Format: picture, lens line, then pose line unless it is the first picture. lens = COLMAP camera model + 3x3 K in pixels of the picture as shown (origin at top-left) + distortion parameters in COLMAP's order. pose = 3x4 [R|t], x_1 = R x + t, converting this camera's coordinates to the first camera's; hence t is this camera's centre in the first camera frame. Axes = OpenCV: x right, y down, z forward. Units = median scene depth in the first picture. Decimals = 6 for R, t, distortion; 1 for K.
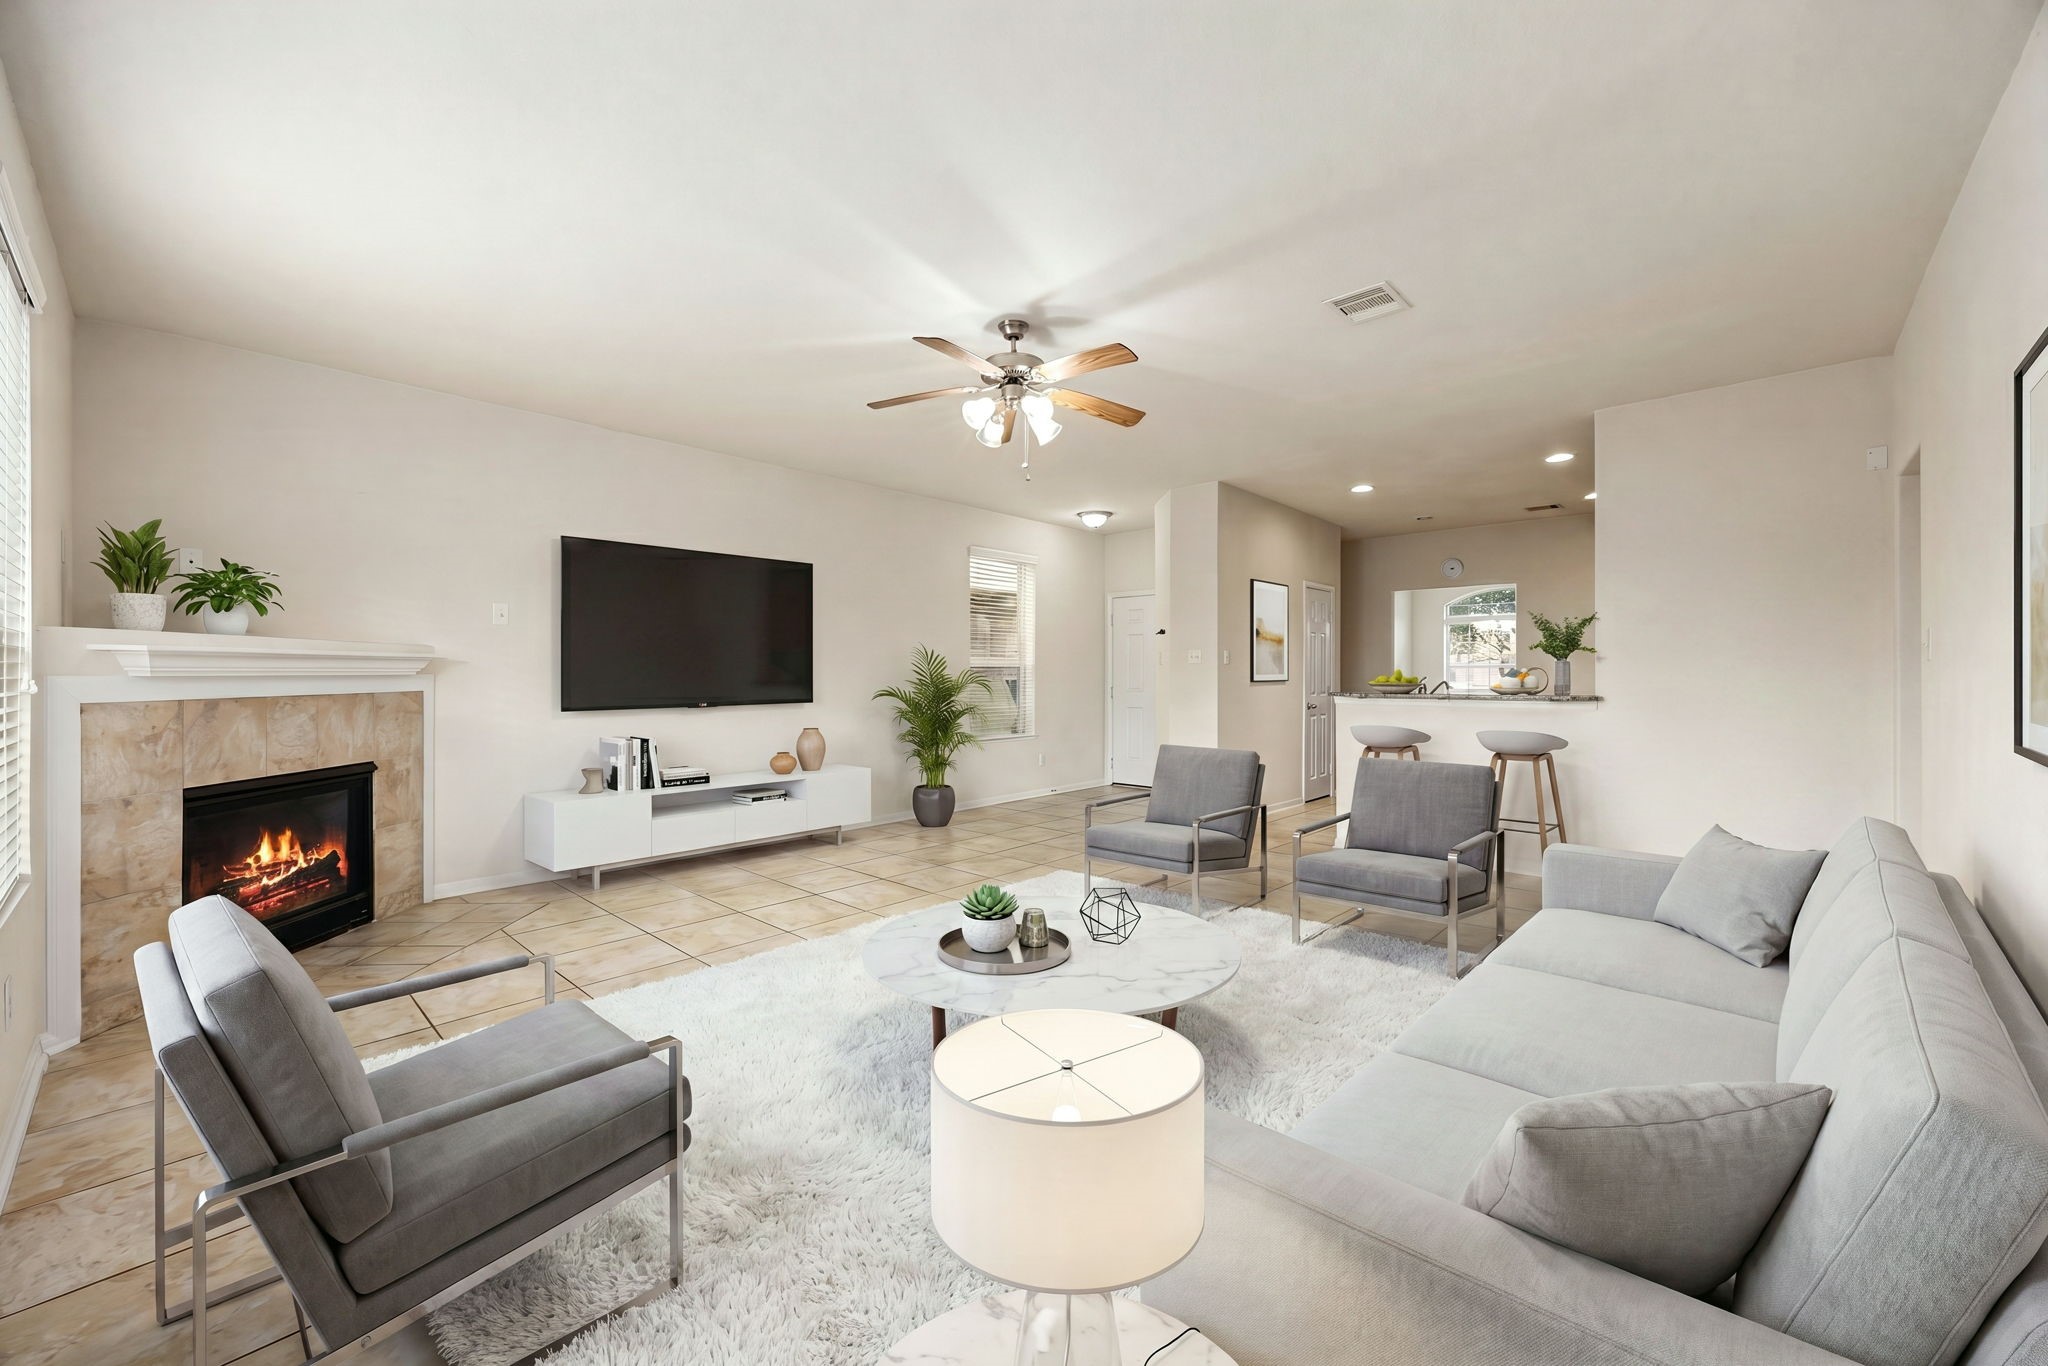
lens RADIAL K [[782.1, 0, 1021.3], [0, 782.1, 679.5], [0, 0, 1]] dist [0.001451, -0.000706]
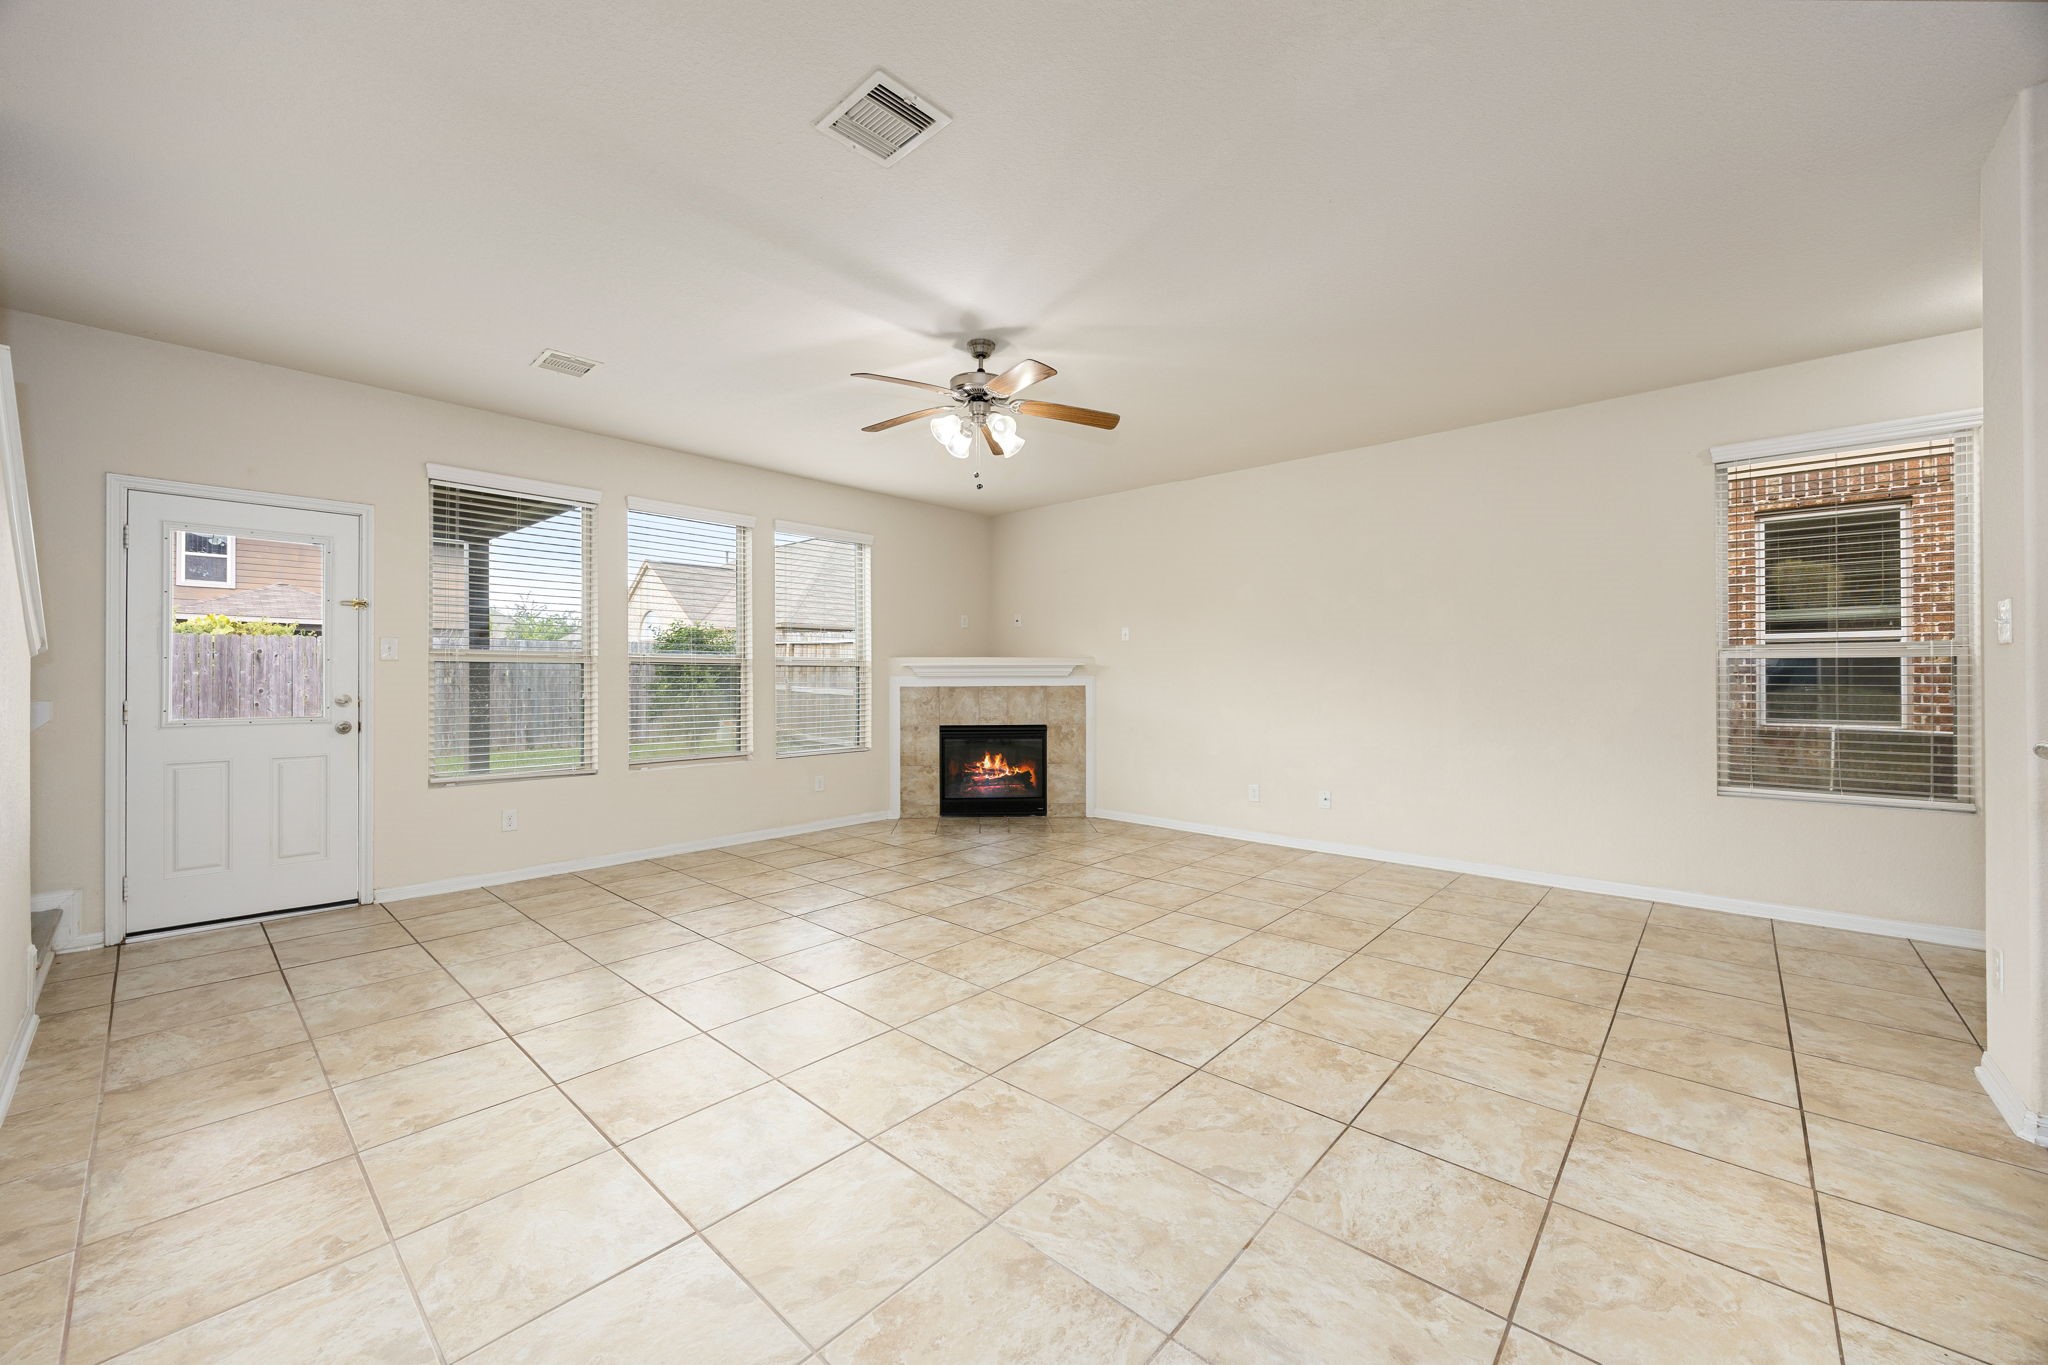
lens RADIAL K [[782.1, 0, 1027.1], [0, 782.1, 670.6], [0, 0, 1]] dist [0.001451, -0.000706]
pose [[0.016288, -0.007476, -0.999839, 1.051996], [-0.003978, 0.999964, -0.007542, -0.003752], [0.999859, 0.004100, 0.016258, 1.054296]]
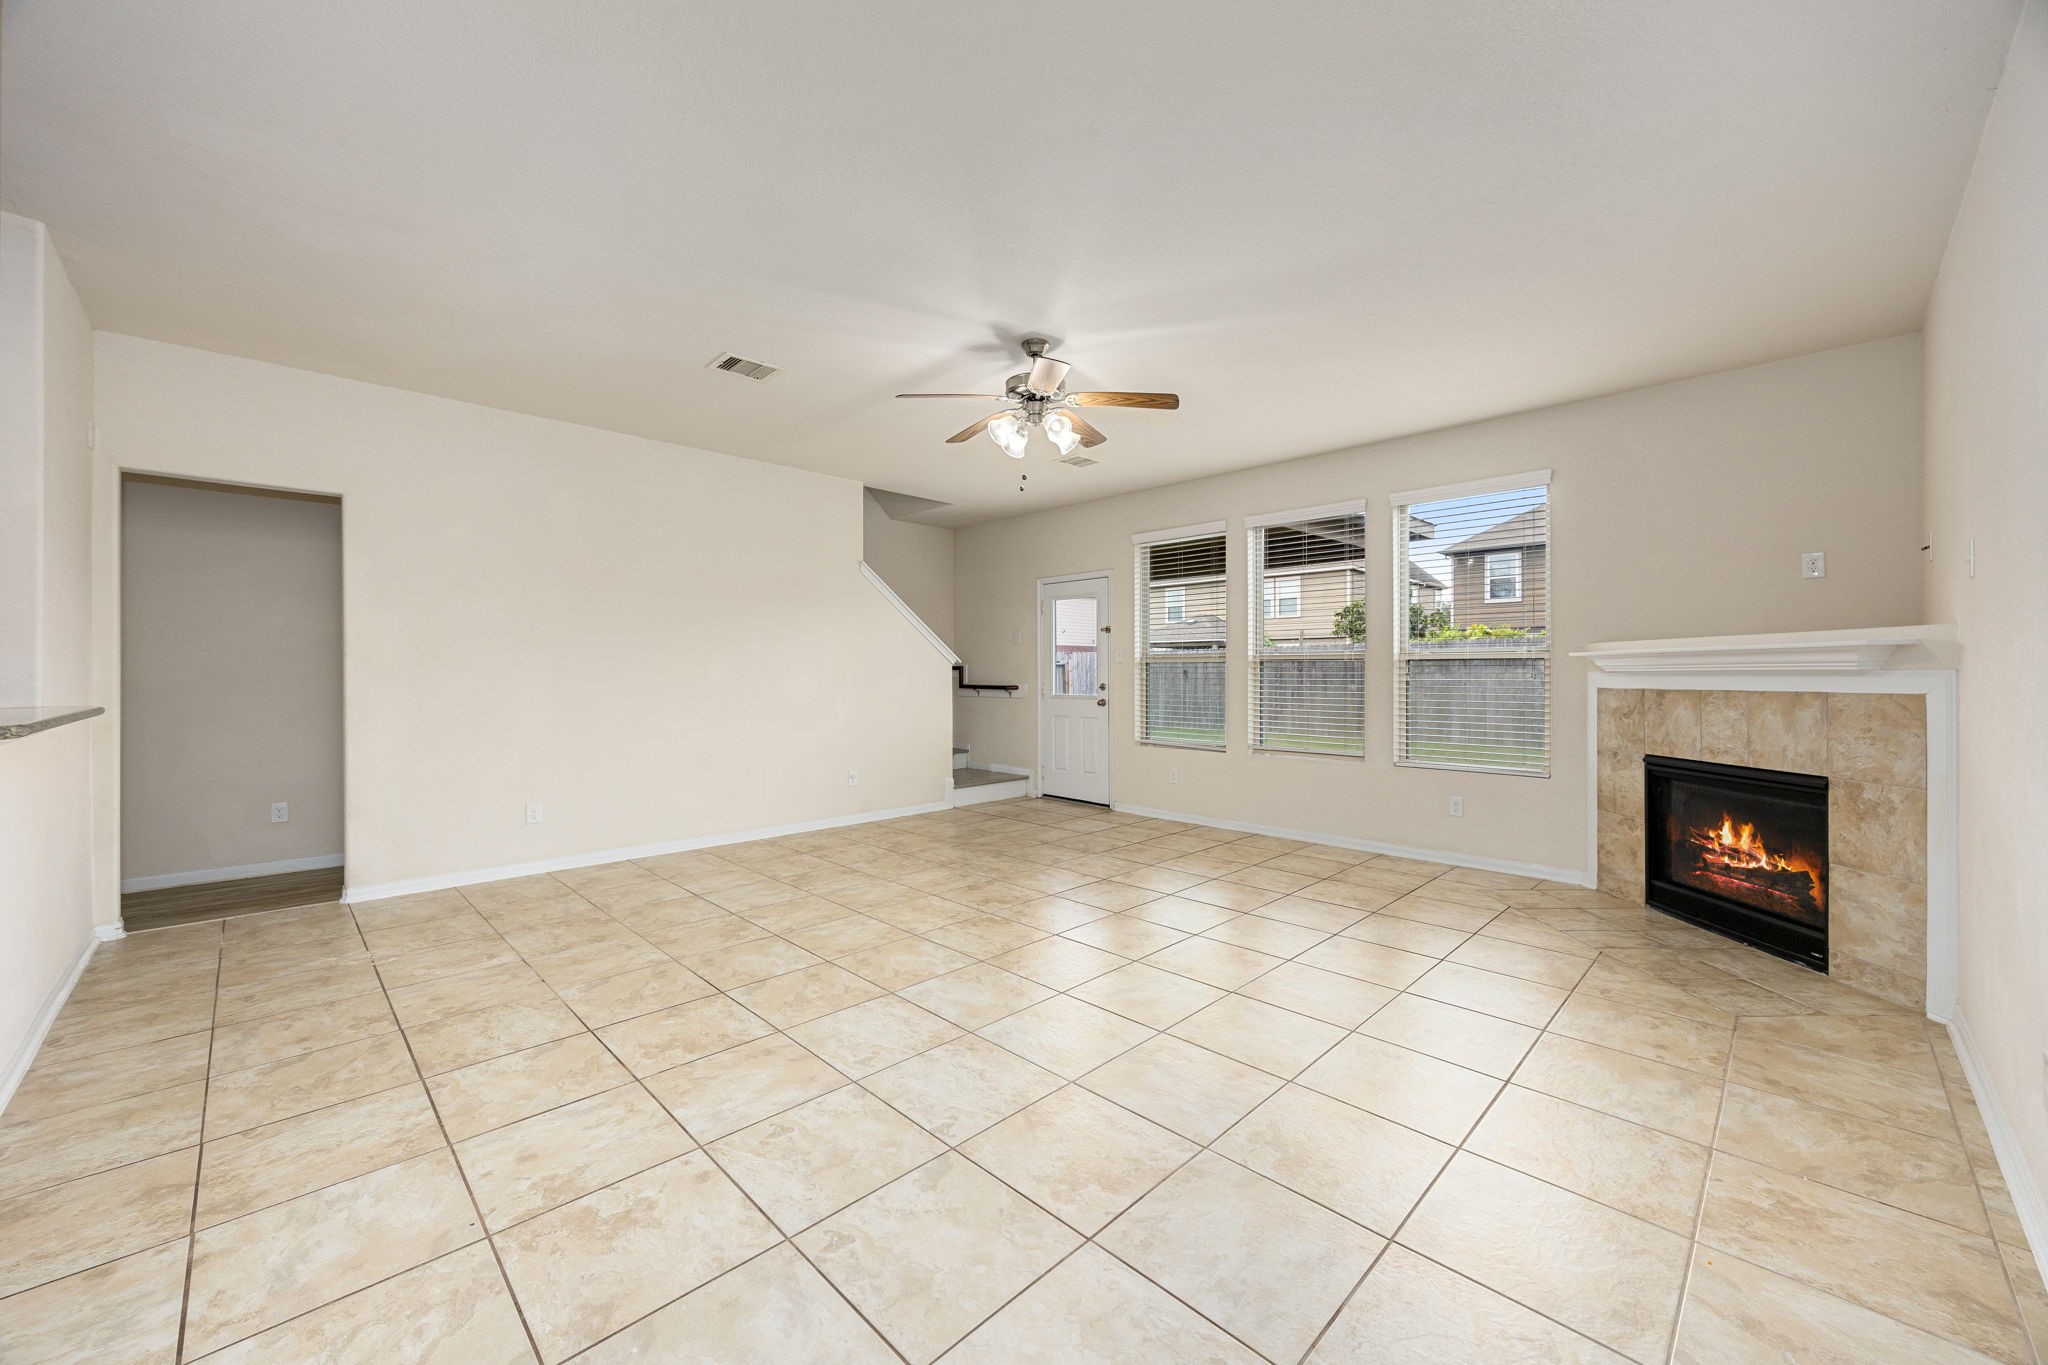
lens RADIAL K [[782.1, 0, 1028.3], [0, 782.1, 682.5], [0, 0, 1]] dist [0.001451, -0.000706]
pose [[-0.999150, 0.002408, 0.041141, -0.044282], [0.003151, 0.999833, 0.017997, -0.011361], [-0.041091, 0.018111, -0.998991, 2.085996]]
